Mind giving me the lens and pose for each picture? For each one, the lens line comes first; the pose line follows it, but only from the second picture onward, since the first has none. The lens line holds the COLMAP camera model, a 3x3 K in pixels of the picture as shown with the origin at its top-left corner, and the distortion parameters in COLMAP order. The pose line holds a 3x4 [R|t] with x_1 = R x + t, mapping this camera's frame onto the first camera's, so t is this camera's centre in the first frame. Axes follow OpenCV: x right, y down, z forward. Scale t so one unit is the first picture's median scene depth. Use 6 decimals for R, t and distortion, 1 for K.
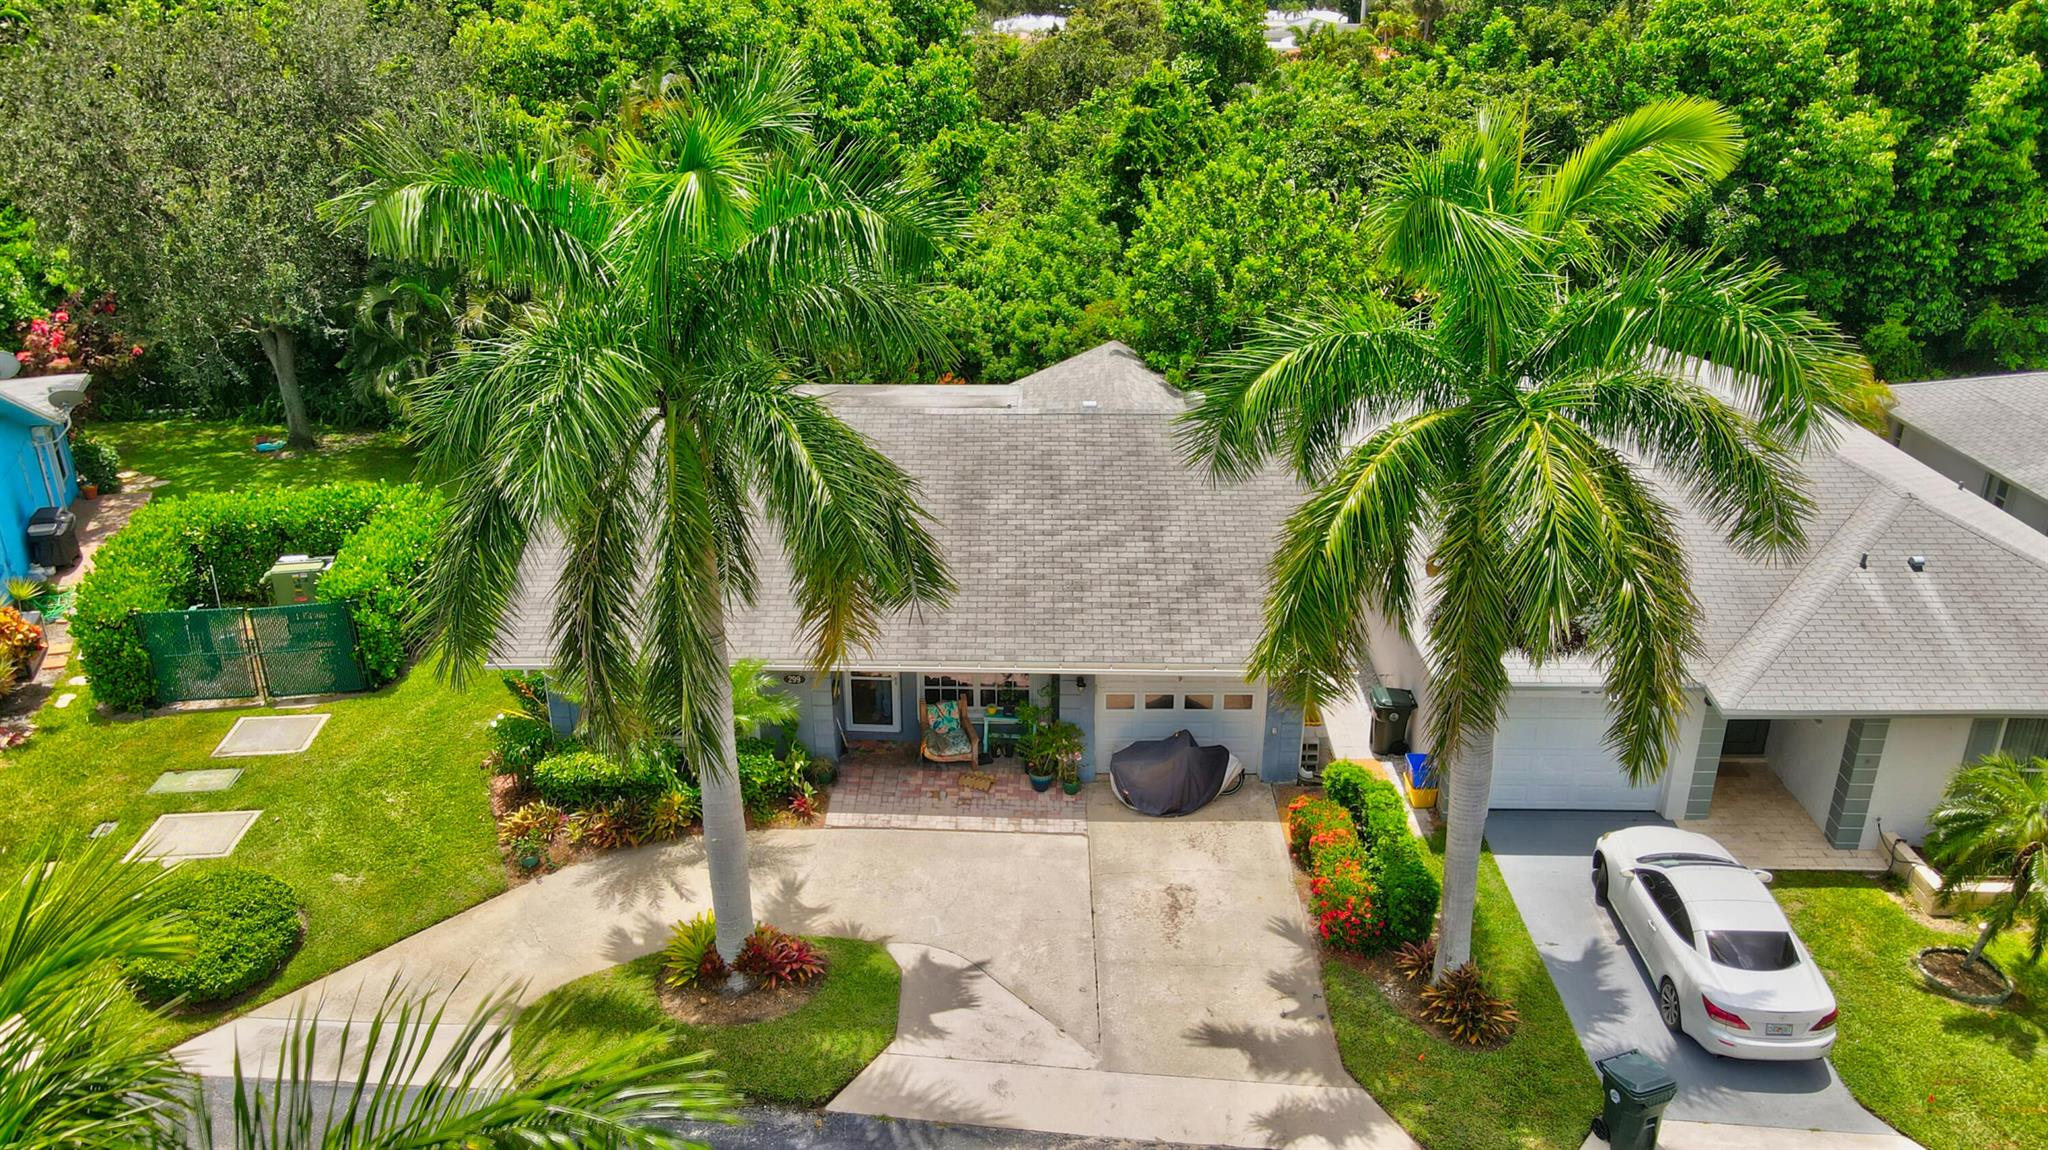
lens RADIAL K [[1489.2, 0, 1015.5], [0, 1489.2, 562.6], [0, 0, 1]] dist [-0.001472, 0.021243]
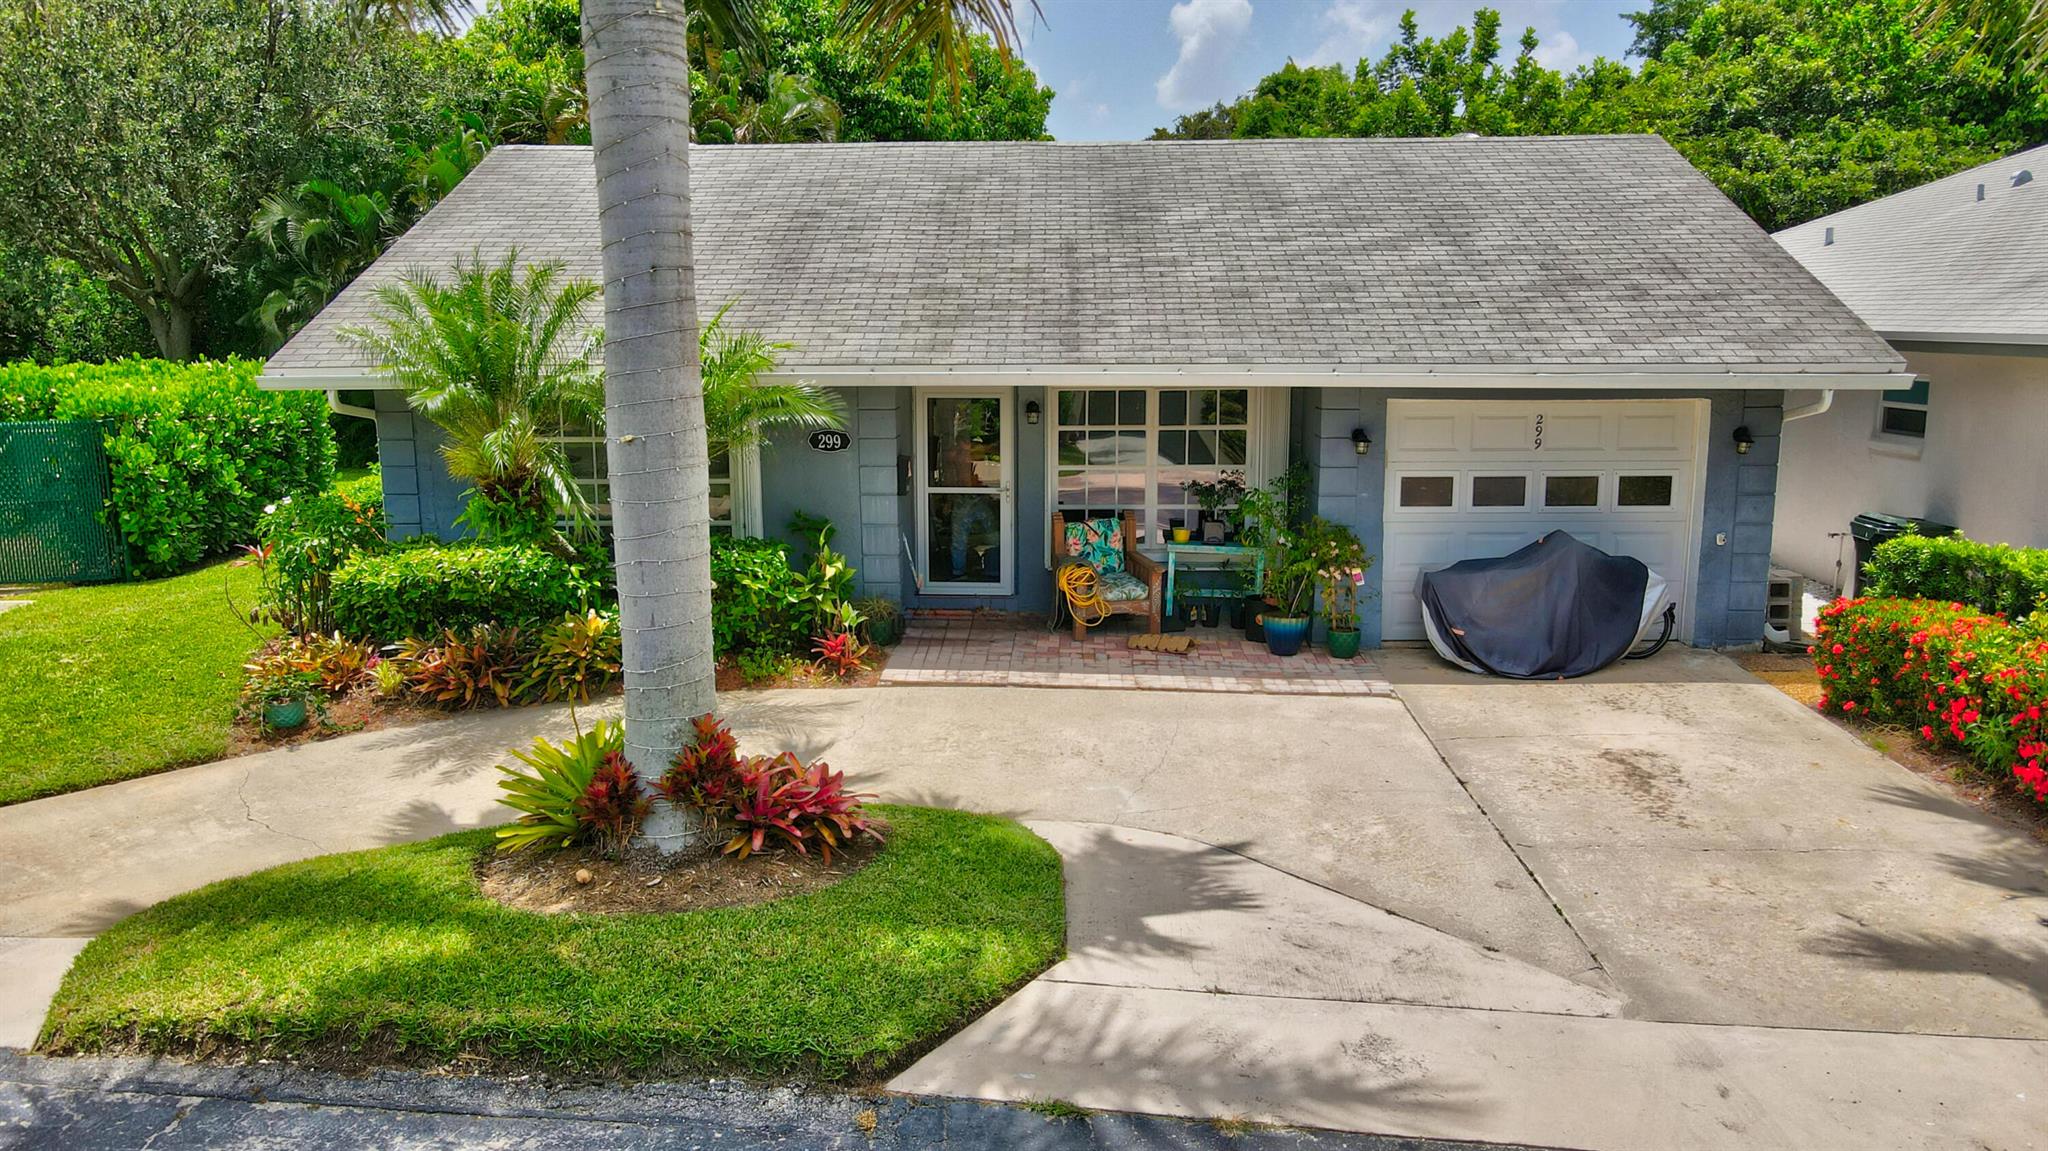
lens RADIAL K [[1489.2, 0, 1023.8], [0, 1489.2, 570.7], [0, 0, 1]] dist [-0.001472, 0.021243]
pose [[0.999834, 0.001850, -0.018140, -0.069484], [-0.005771, 0.975805, -0.218566, 0.251971], [0.017297, 0.218634, 0.975654, 0.494649]]
